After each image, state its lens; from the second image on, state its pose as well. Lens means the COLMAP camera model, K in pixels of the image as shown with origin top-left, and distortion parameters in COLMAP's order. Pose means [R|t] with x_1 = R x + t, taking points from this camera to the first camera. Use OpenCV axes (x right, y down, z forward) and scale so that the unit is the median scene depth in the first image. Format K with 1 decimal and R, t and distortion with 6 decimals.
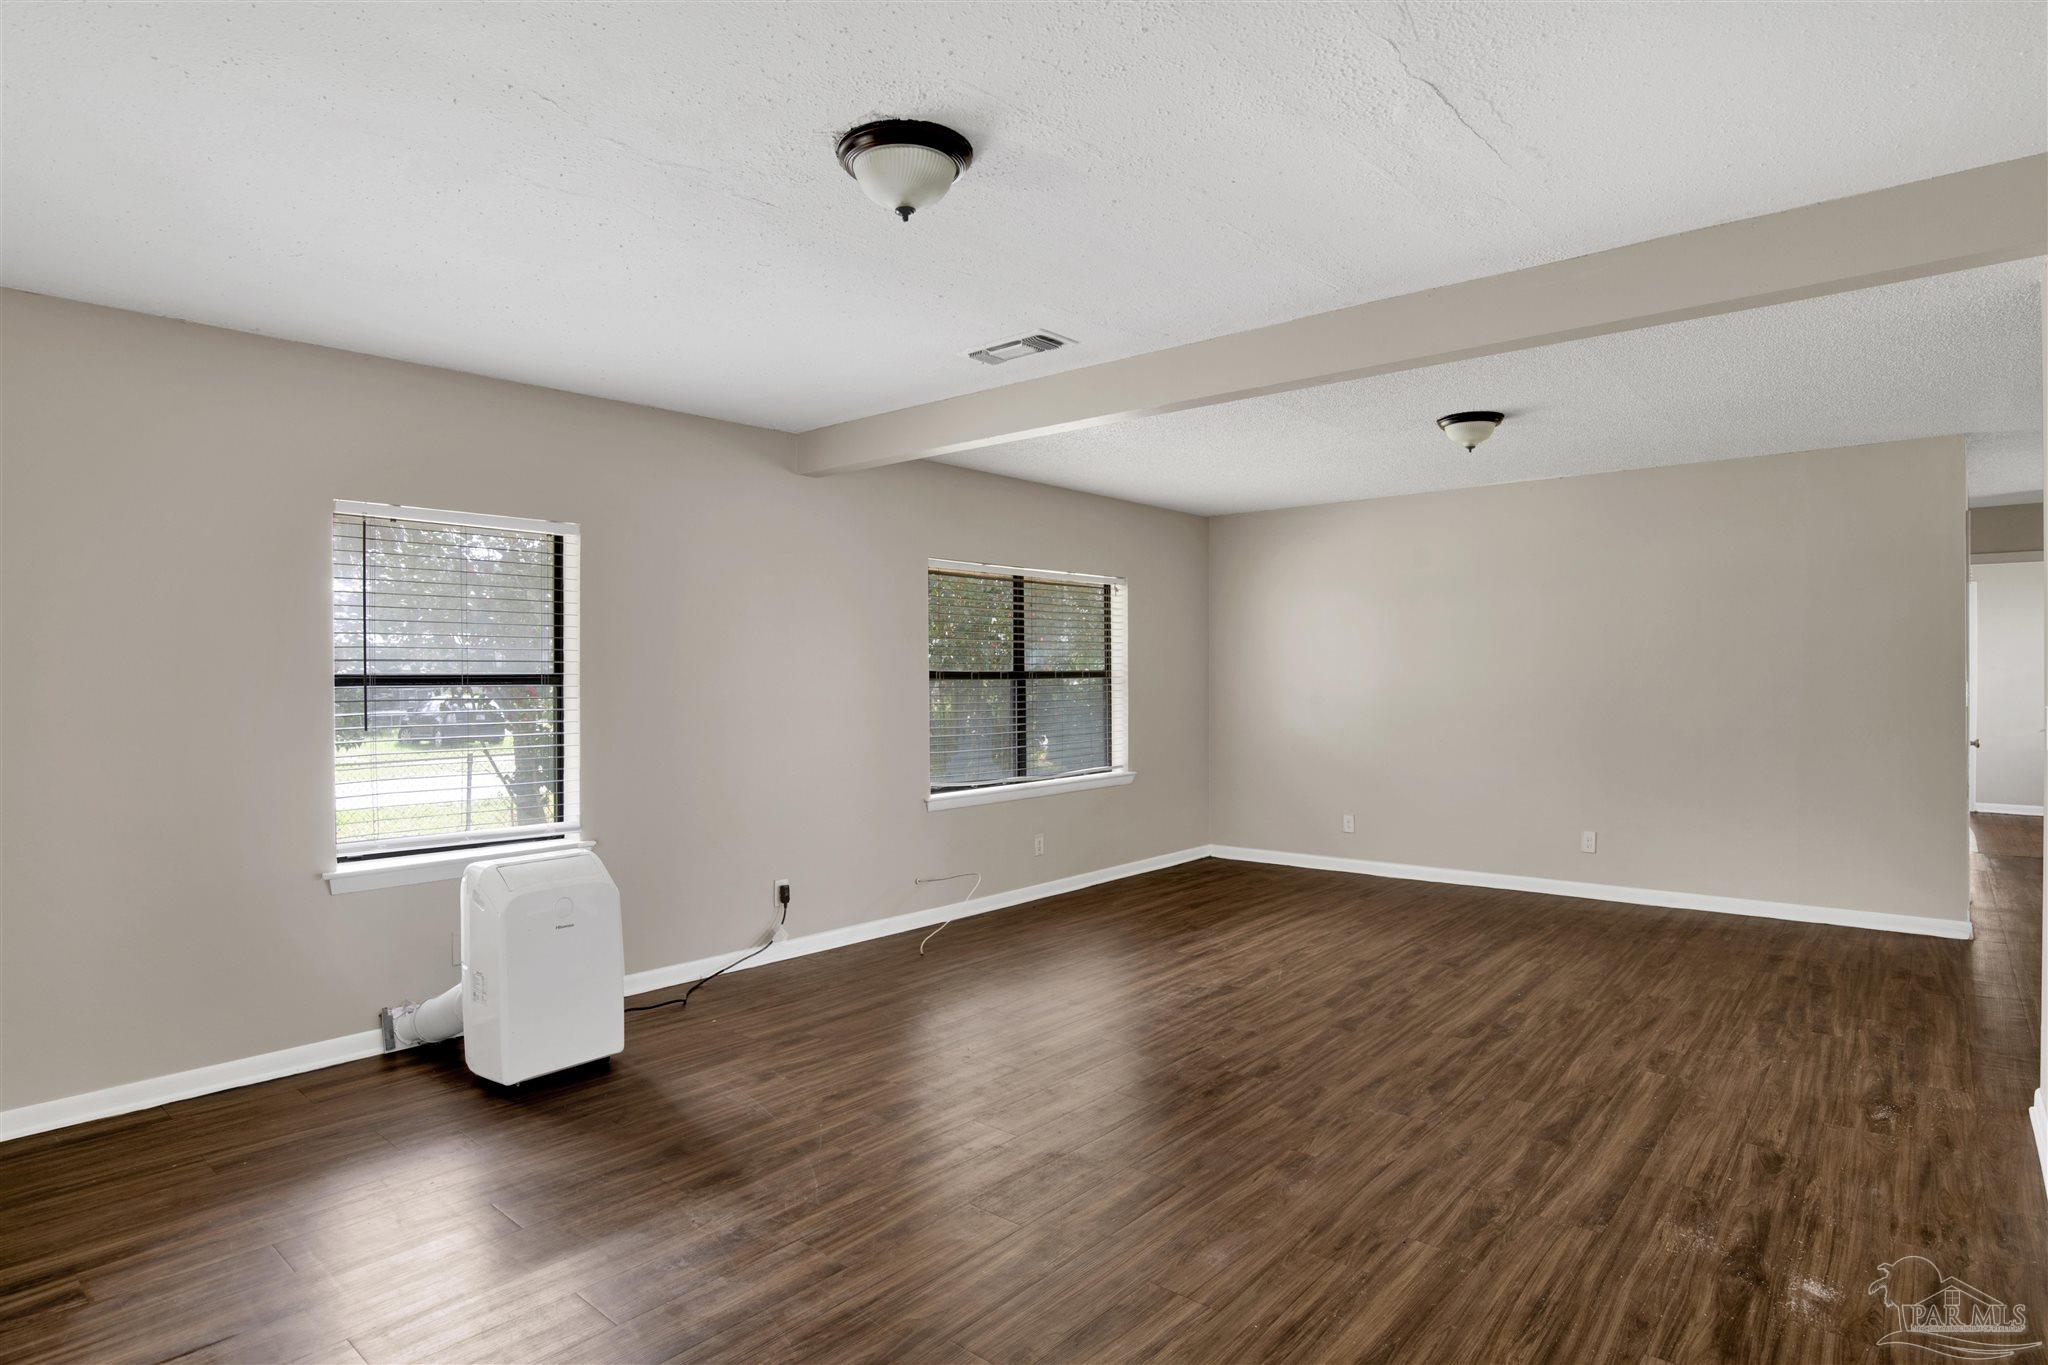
lens RADIAL K [[1093.3, 0, 1020.4], [0, 1093.3, 682.8], [0, 0, 1]] dist [-0.042629, 0.006734]
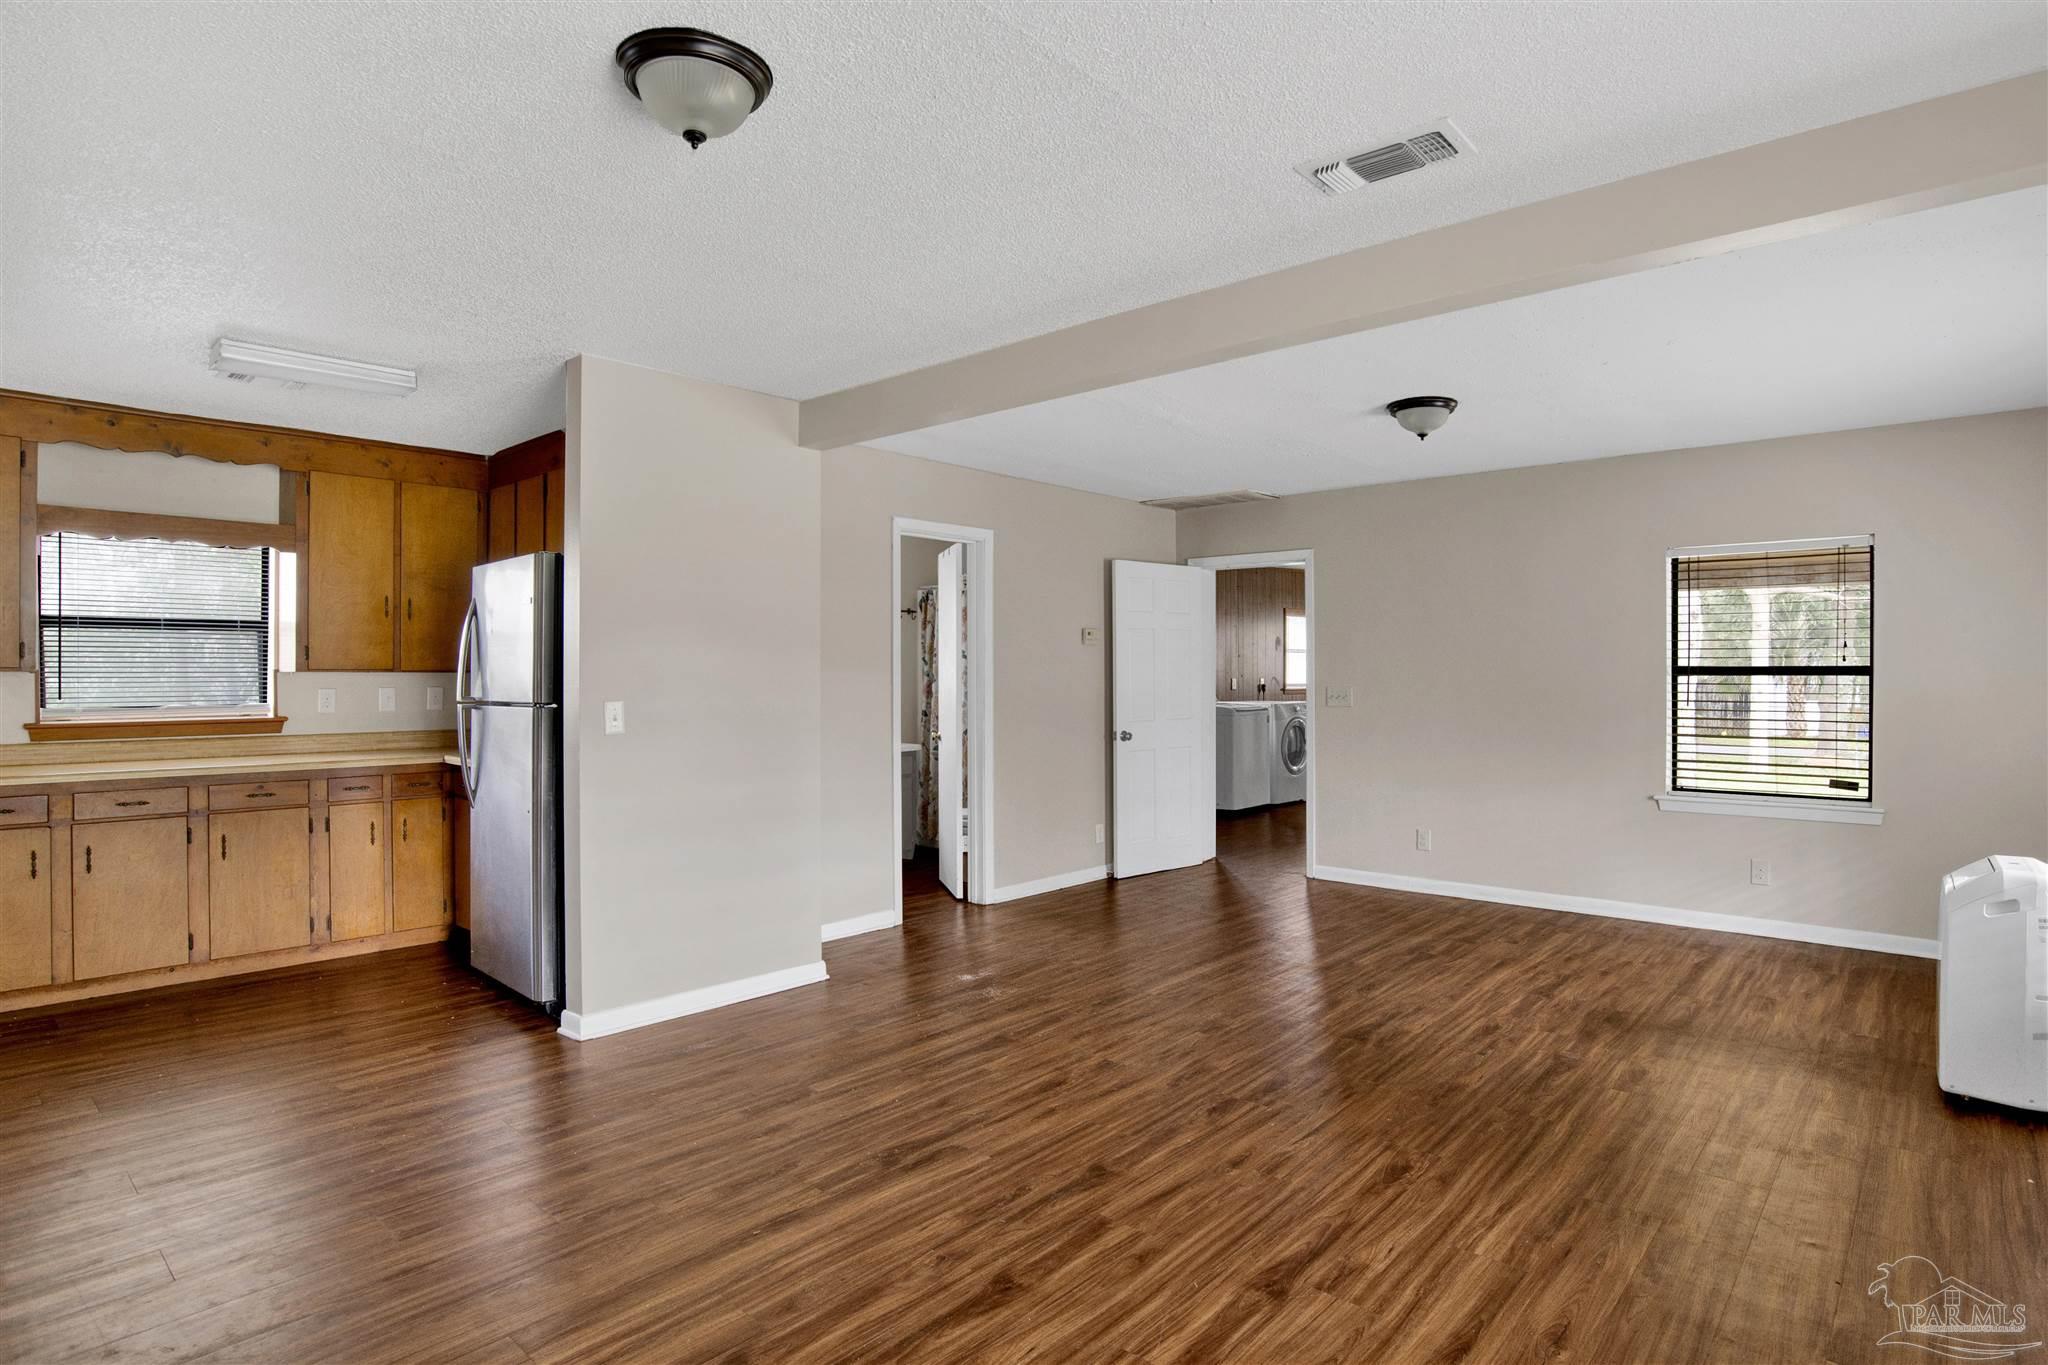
lens RADIAL K [[1093.3, 0, 1019.8], [0, 1093.3, 676.5], [0, 0, 1]] dist [-0.042629, 0.006734]
pose [[-0.999852, 0.005248, 0.016395, 0.342122], [0.005363, 0.999961, 0.006984, -0.008671], [-0.016358, 0.007071, -0.999841, 1.714490]]
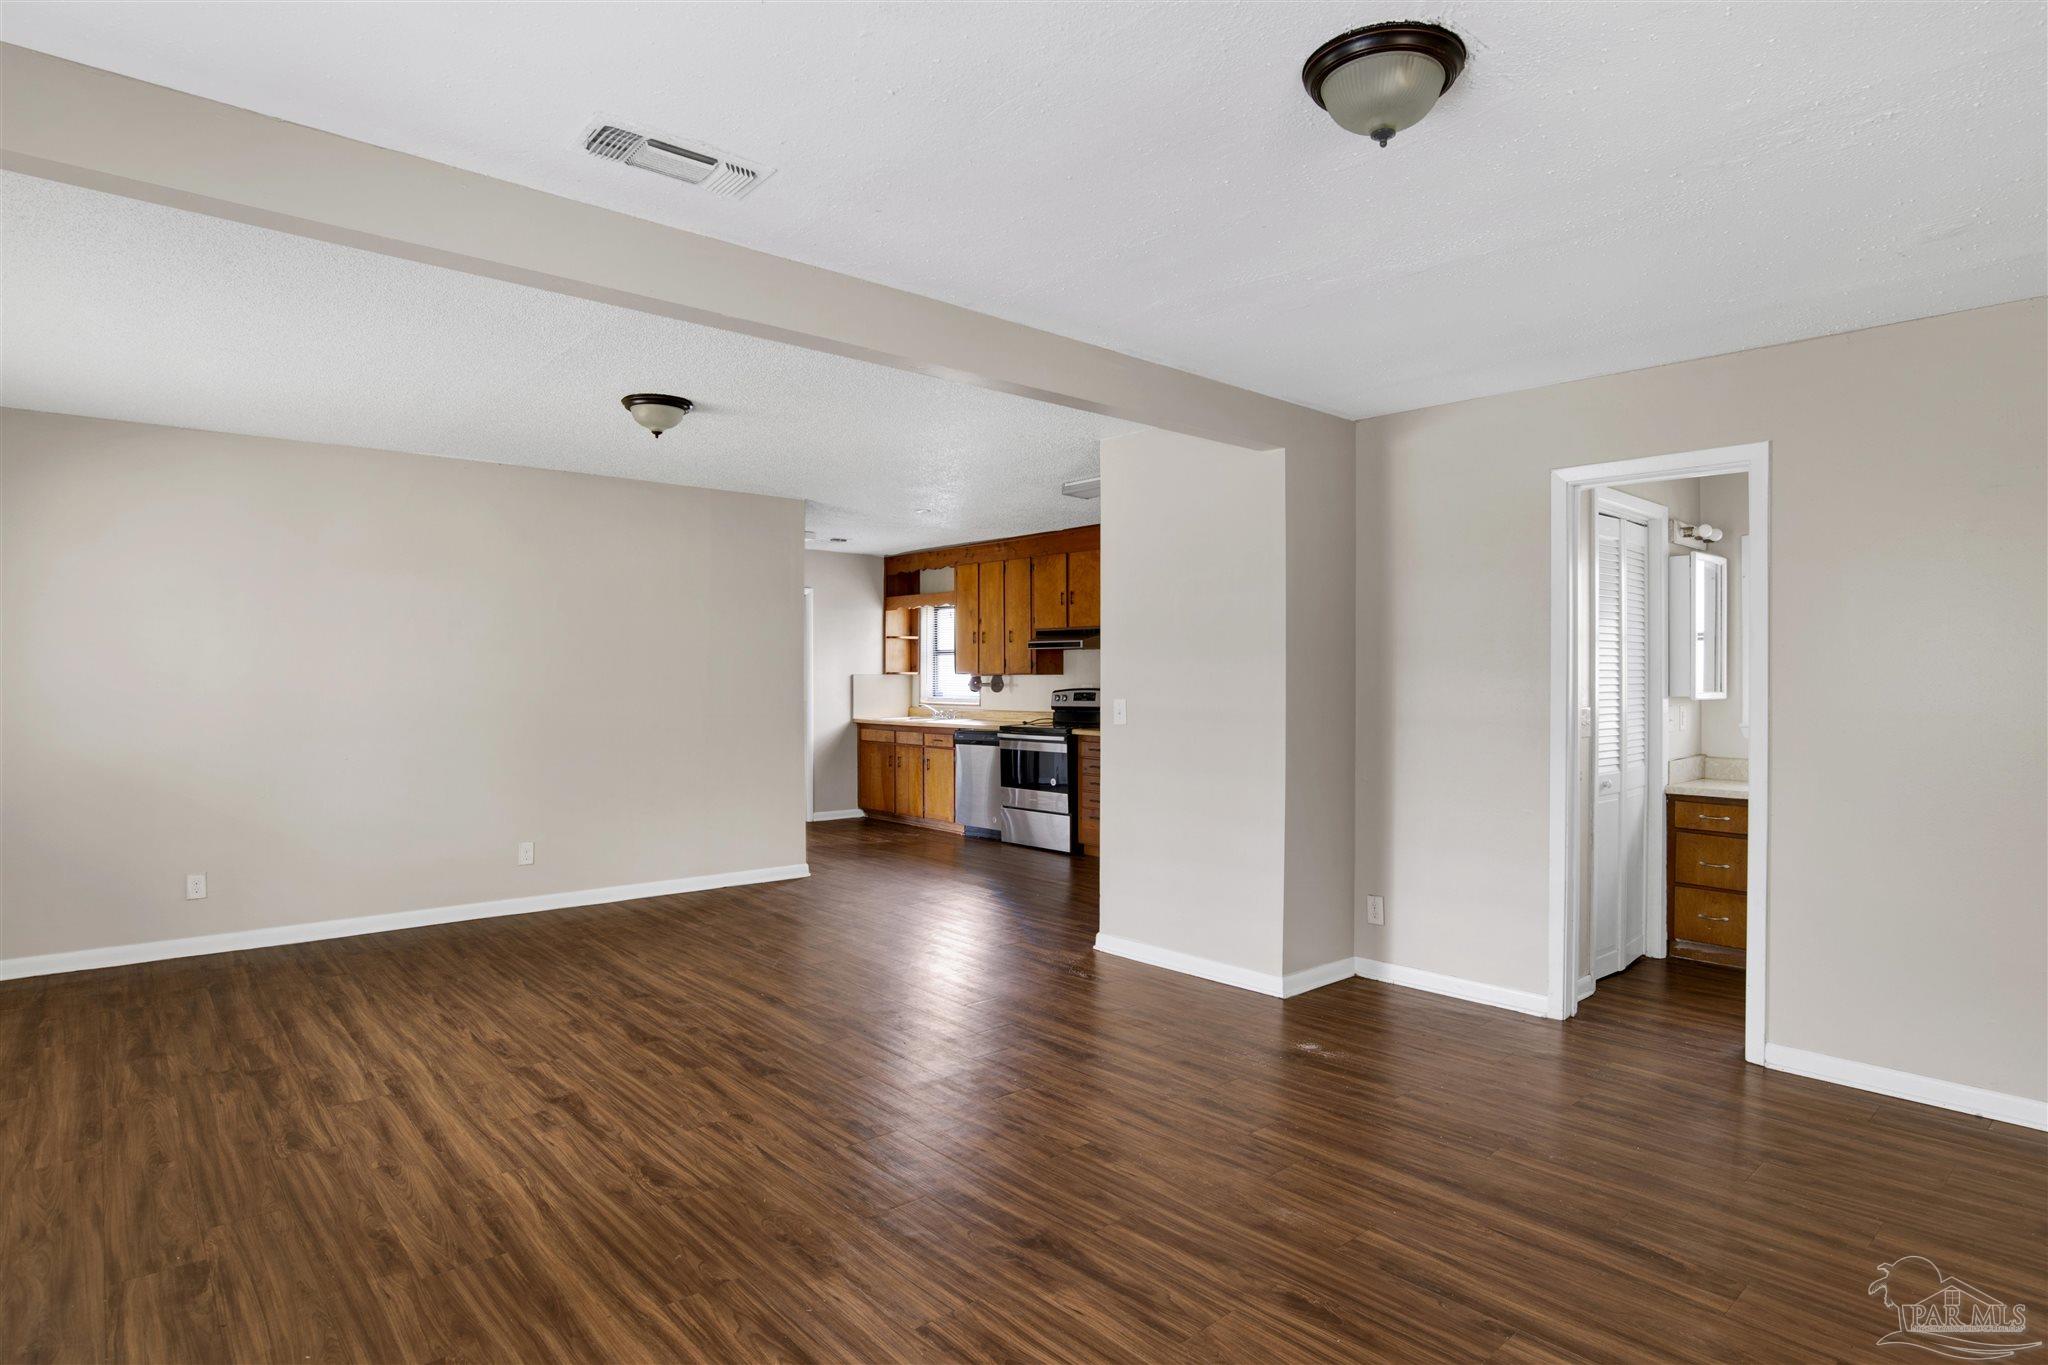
lens RADIAL K [[1093.3, 0, 1014.3], [0, 1093.3, 687.1], [0, 0, 1]] dist [-0.042629, 0.006734]
pose [[0.155082, 0.000609, 0.987901, -0.545614], [0.004511, 0.999989, -0.001325, 0.006383], [-0.987891, 0.004662, 0.155077, 0.669961]]
